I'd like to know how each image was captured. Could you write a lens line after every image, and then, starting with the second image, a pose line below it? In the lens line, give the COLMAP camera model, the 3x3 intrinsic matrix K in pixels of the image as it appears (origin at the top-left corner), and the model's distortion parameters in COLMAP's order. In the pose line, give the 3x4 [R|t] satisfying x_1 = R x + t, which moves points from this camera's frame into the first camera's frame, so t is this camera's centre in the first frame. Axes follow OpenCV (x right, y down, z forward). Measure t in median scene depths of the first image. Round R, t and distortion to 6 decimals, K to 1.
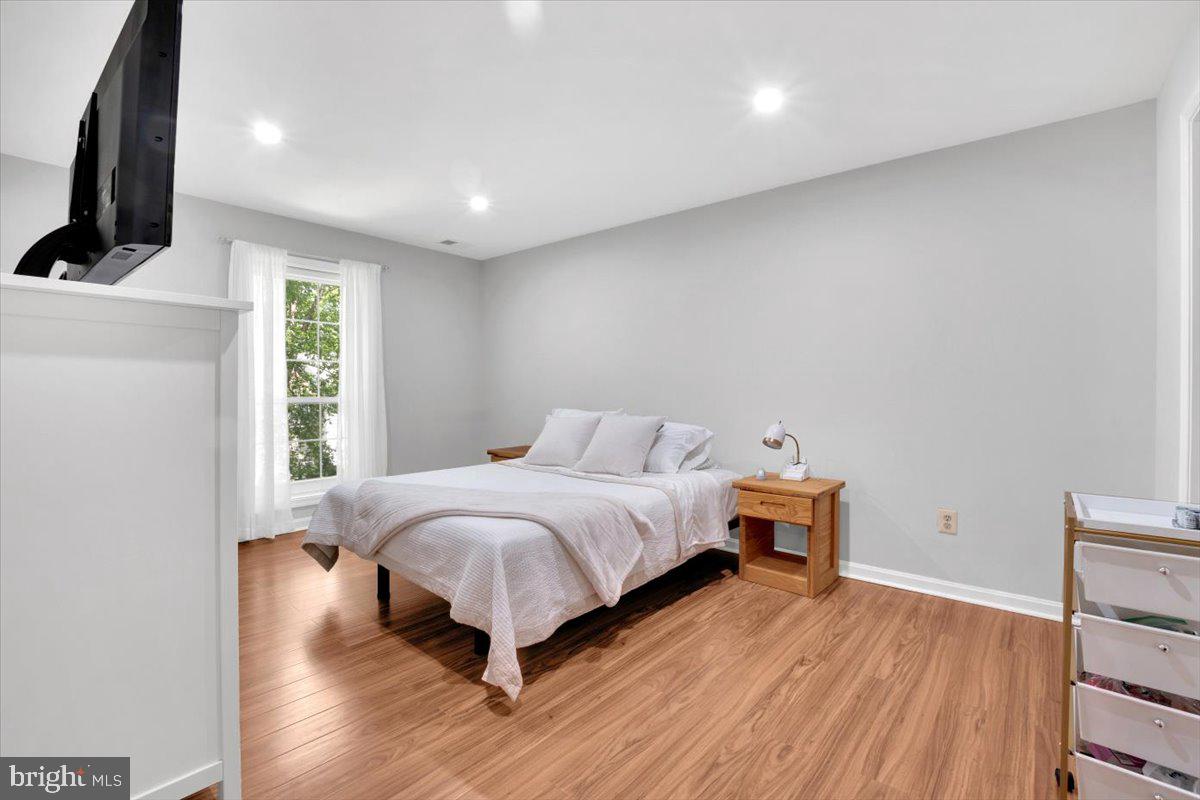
lens RADIAL K [[541.8, 0, 599.1], [0, 541.8, 396.3], [0, 0, 1]] dist [-0.024169, -0.000497]
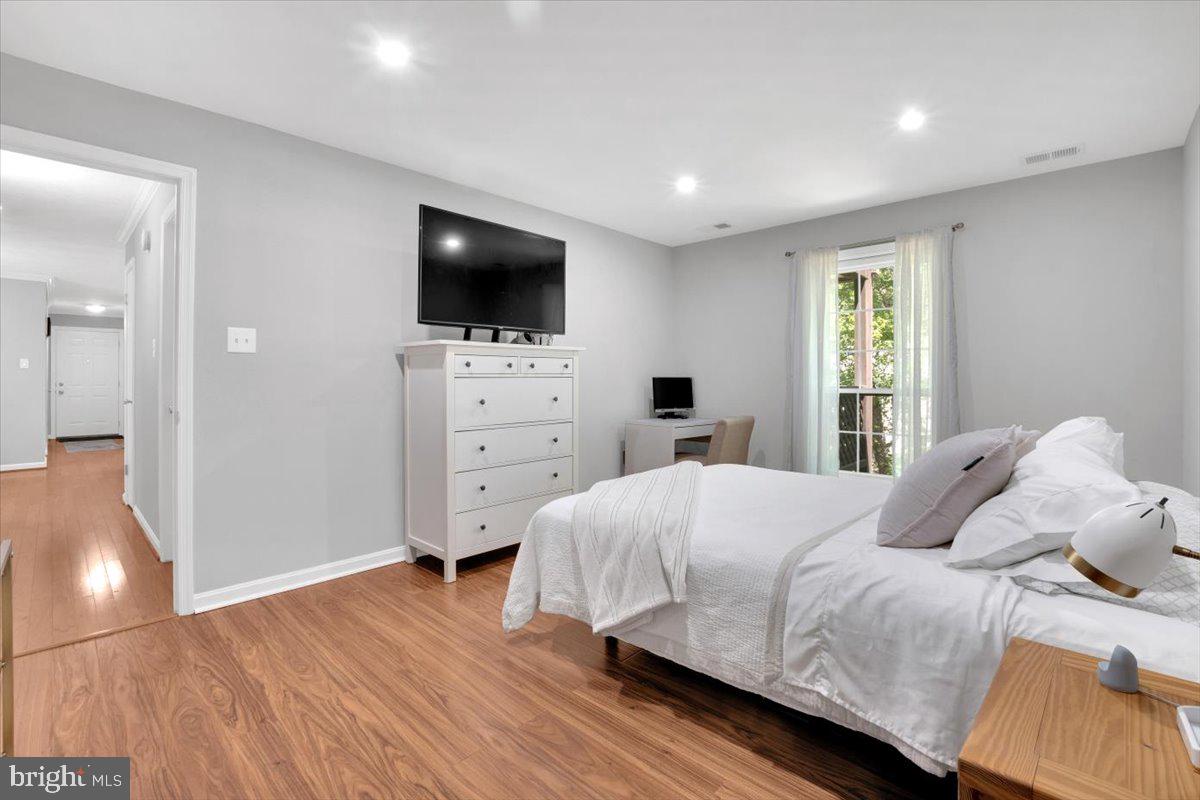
lens RADIAL K [[541.8, 0, 580.2], [0, 541.8, 378.5], [0, 0, 1]] dist [-0.024169, -0.000497]
pose [[-0.090870, -0.007695, -0.995833, 0.777864], [-0.011621, 0.999910, -0.006666, -0.007915], [0.995795, 0.010967, -0.090951, 0.934711]]
